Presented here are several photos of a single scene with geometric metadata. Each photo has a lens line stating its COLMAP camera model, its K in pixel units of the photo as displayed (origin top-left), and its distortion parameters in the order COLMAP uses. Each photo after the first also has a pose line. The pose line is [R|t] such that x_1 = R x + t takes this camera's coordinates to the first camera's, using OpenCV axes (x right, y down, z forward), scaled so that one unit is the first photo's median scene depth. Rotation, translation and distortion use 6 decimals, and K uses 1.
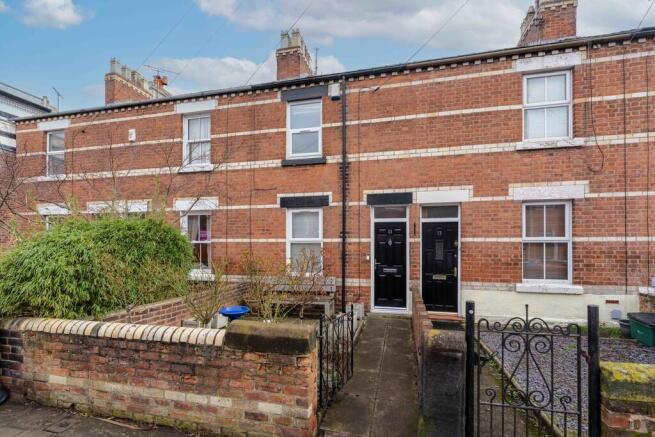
lens RADIAL K [[262.8, 0, 328.2], [0, 262.8, 233.1], [0, 0, 1]] dist [-0.000712, -0.000257]
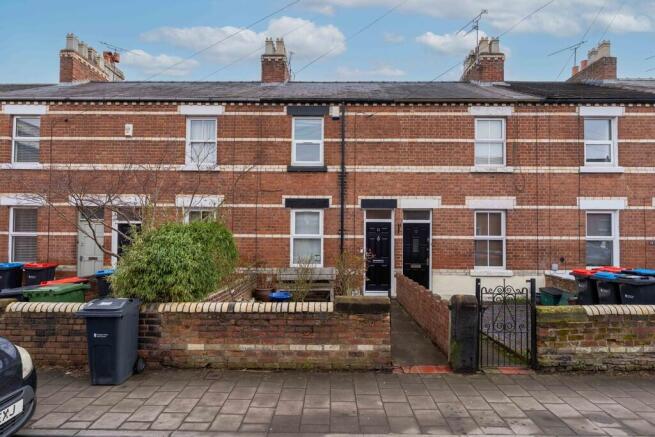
lens RADIAL K [[265.2, 0, 327.5], [0, 265.2, 218.5], [0, 0, 1]] dist [0.000208, -0.000041]
pose [[0.980915, 0.017648, 0.193636, -0.263717], [-0.014255, 0.999720, -0.018903, -0.034927], [-0.193916, 0.015782, 0.980891, -0.196532]]
